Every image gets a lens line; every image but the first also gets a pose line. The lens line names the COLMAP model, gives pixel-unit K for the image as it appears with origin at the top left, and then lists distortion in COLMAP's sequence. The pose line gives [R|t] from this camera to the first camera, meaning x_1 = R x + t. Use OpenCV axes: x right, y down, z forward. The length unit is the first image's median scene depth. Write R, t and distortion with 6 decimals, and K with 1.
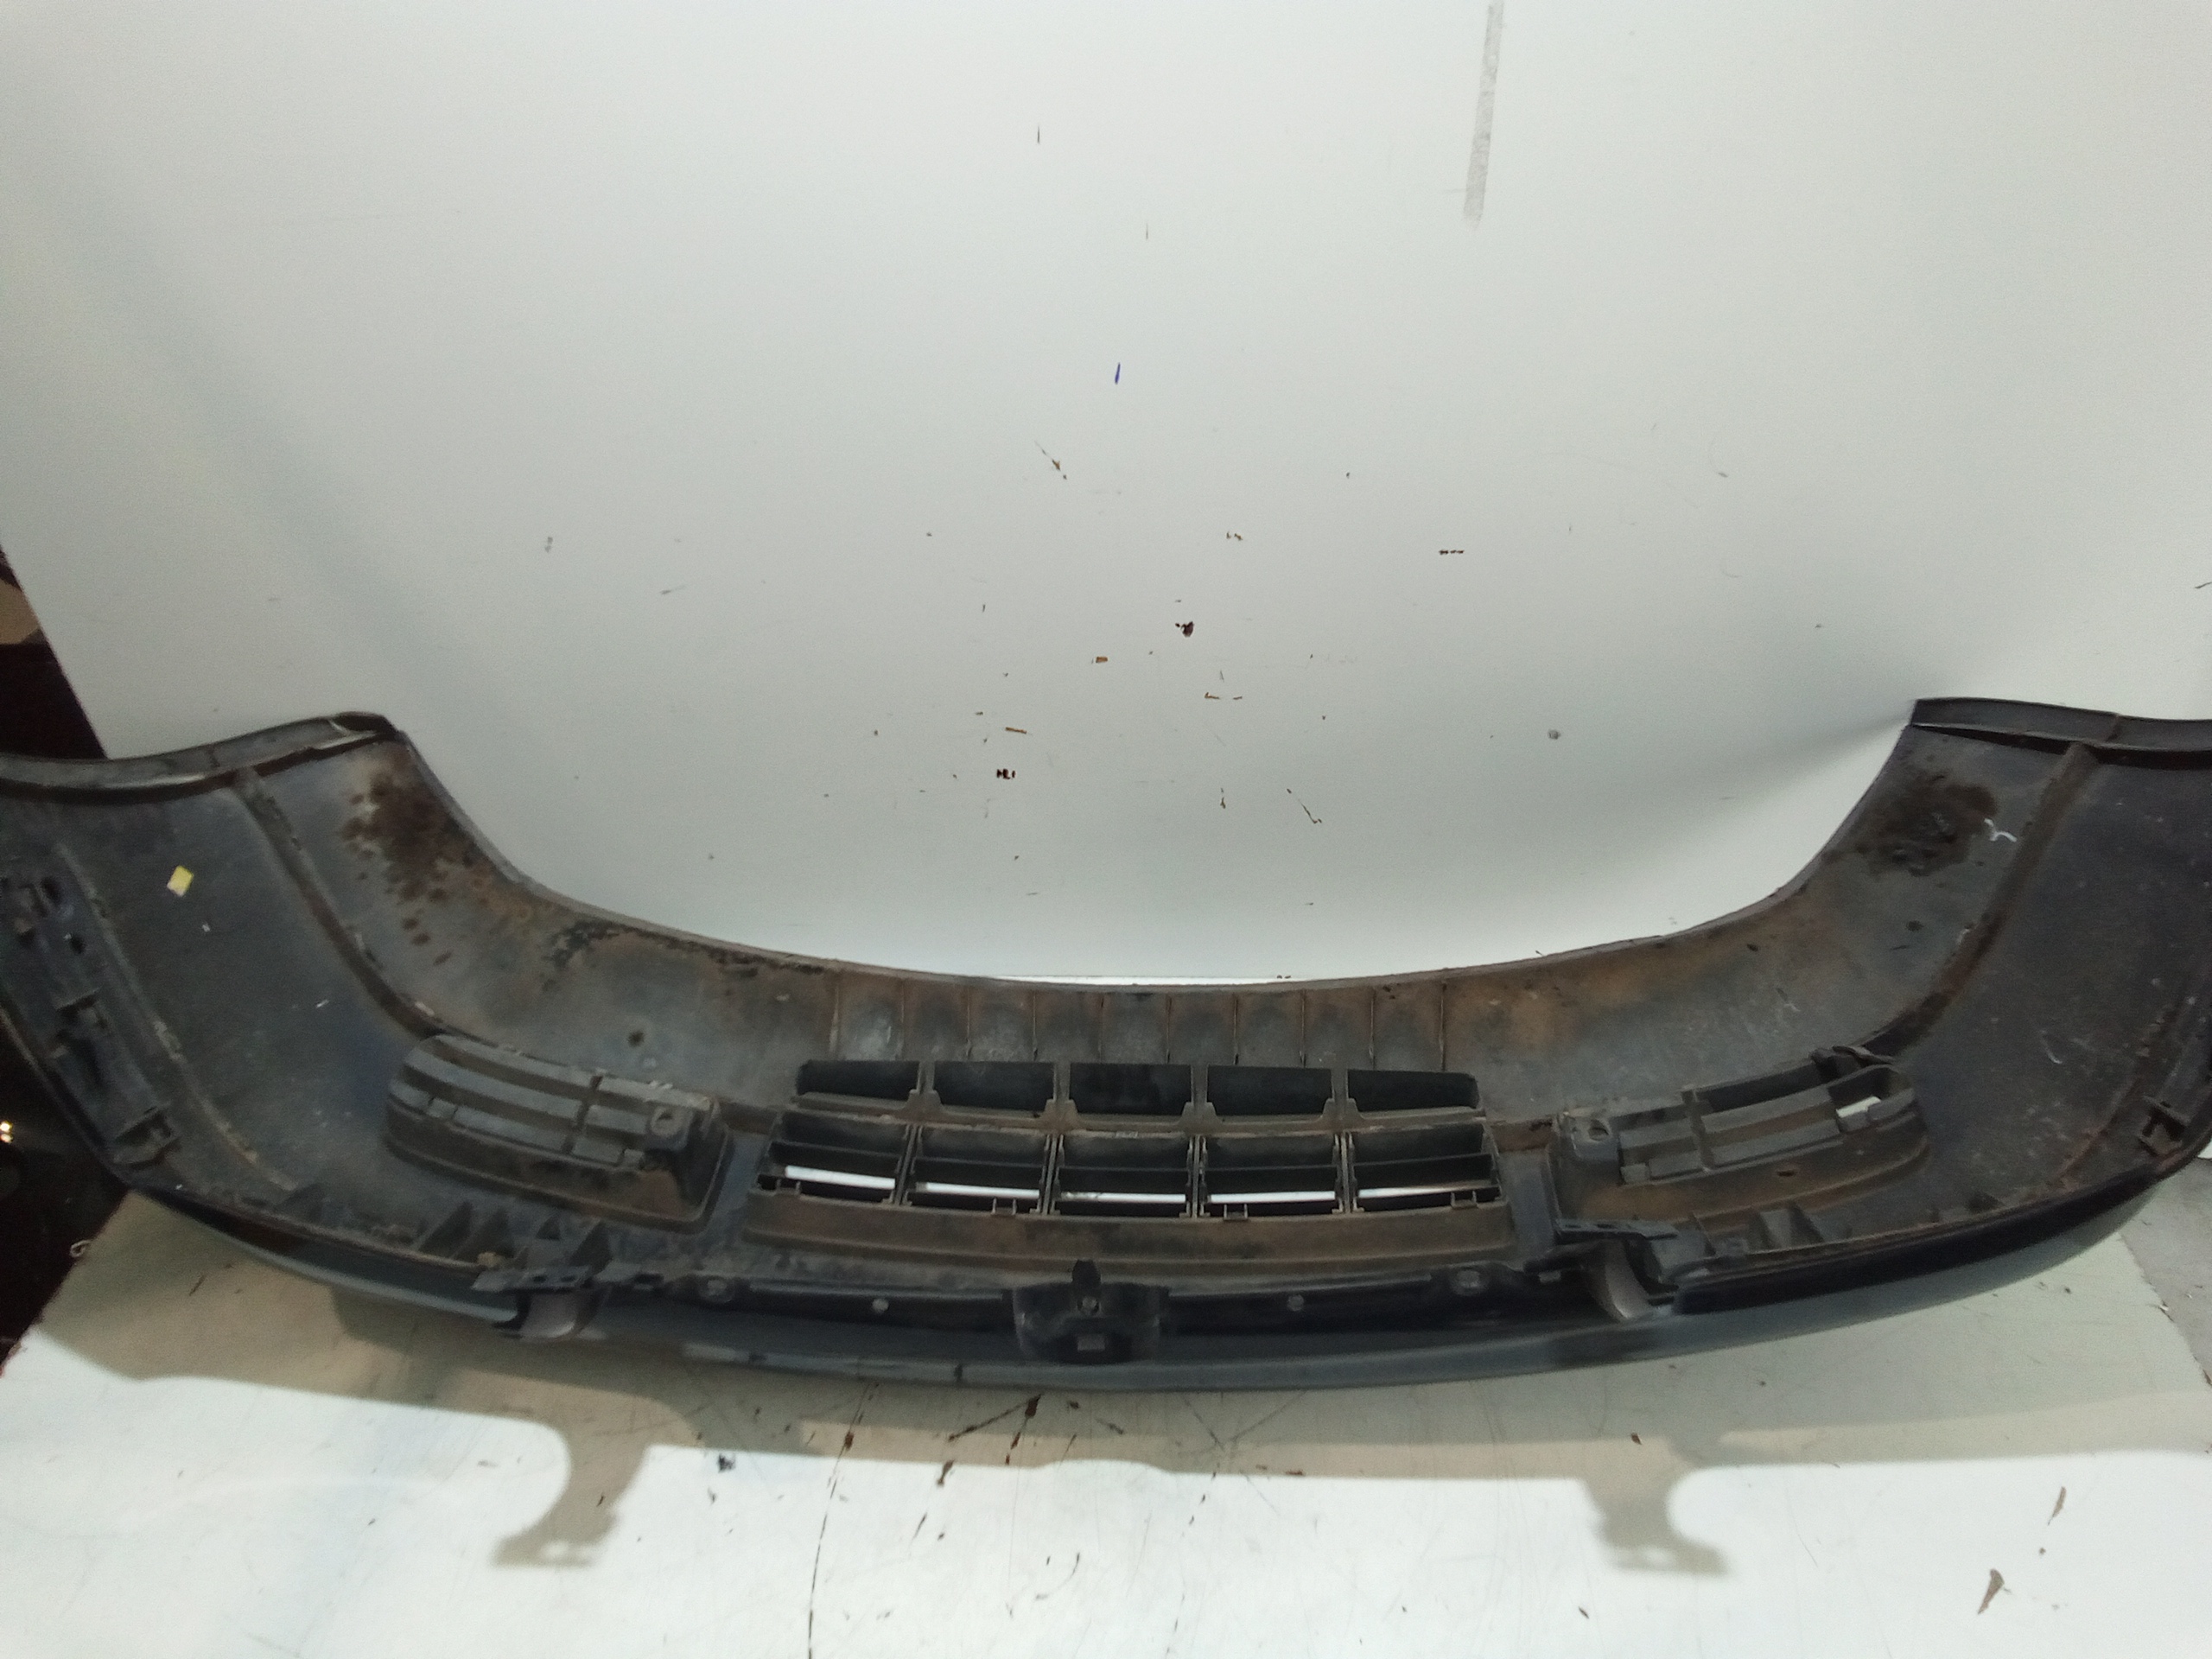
lens RADIAL K [[1644.6, 0, 1106.8], [0, 1644.6, 740.1], [0, 0, 1]] dist [0.036495, 0.001713]
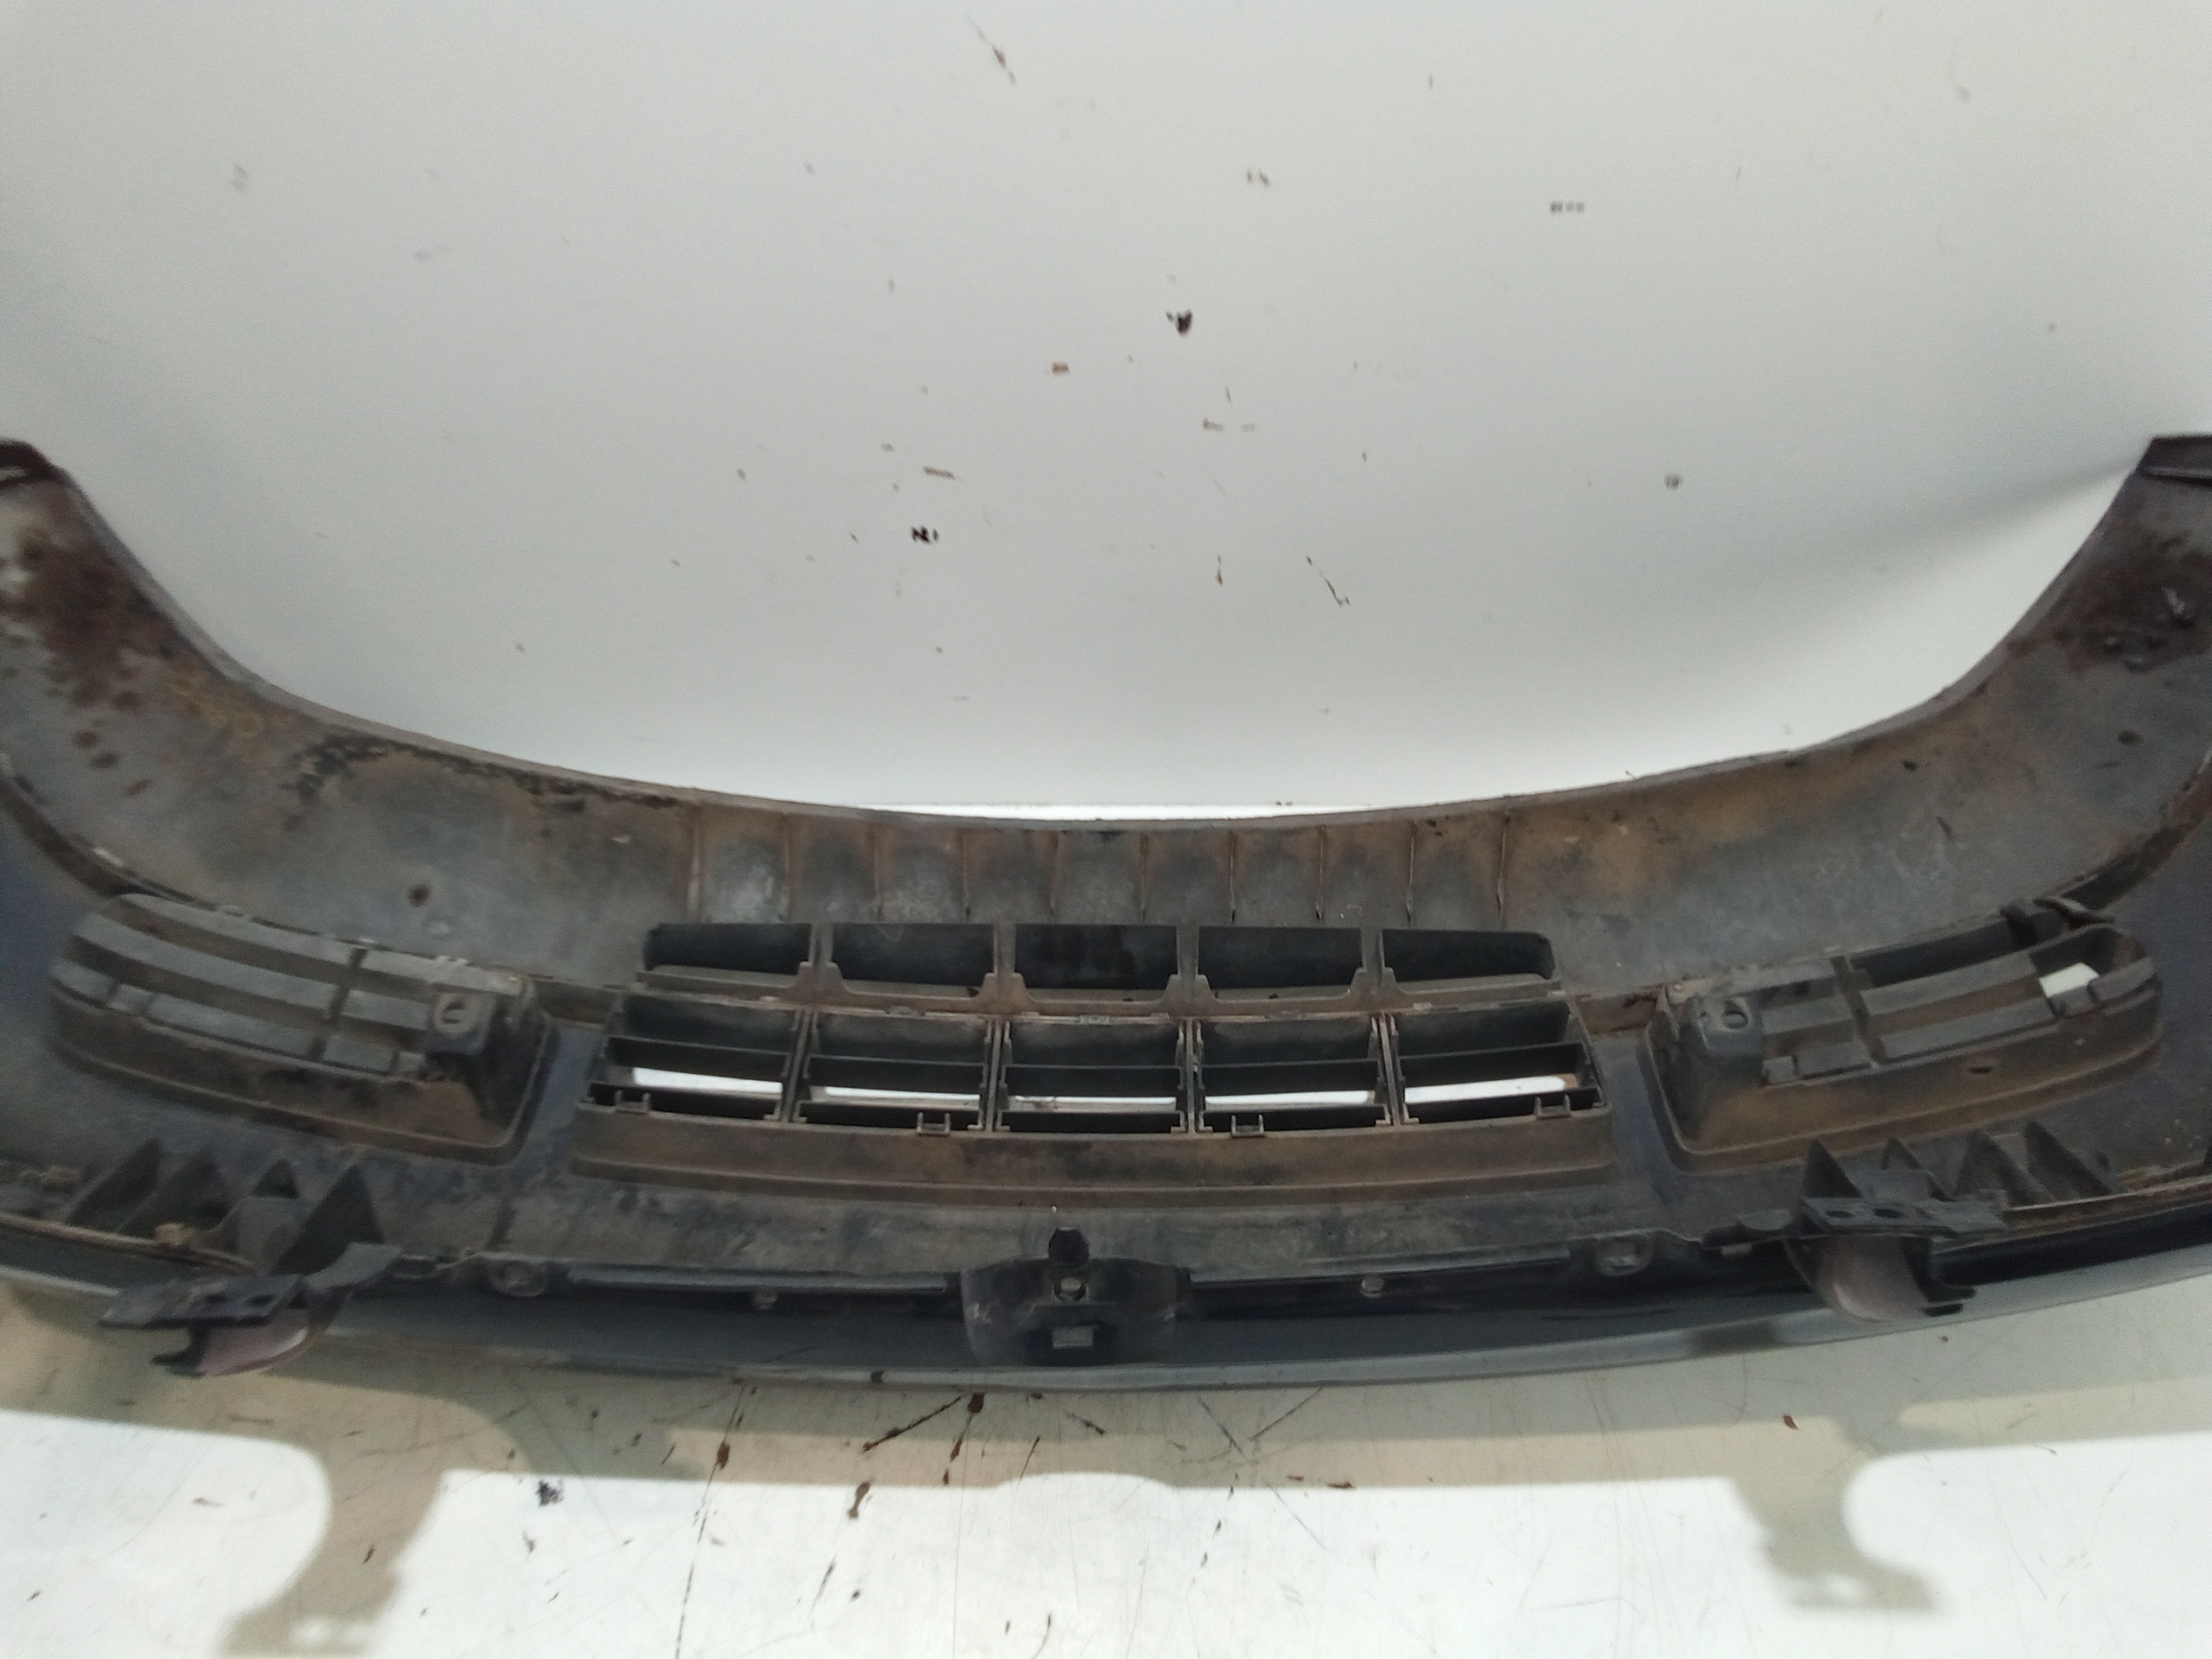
lens RADIAL K [[1587.9, 0, 1110.5], [0, 1587.9, 777.0], [0, 0, 1]] dist [0.070124, -0.077169]
pose [[0.997008, -0.004567, 0.077163, -0.036184], [-0.006519, 0.989729, 0.142805, 0.027150], [-0.077022, -0.142881, 0.986738, 0.303540]]
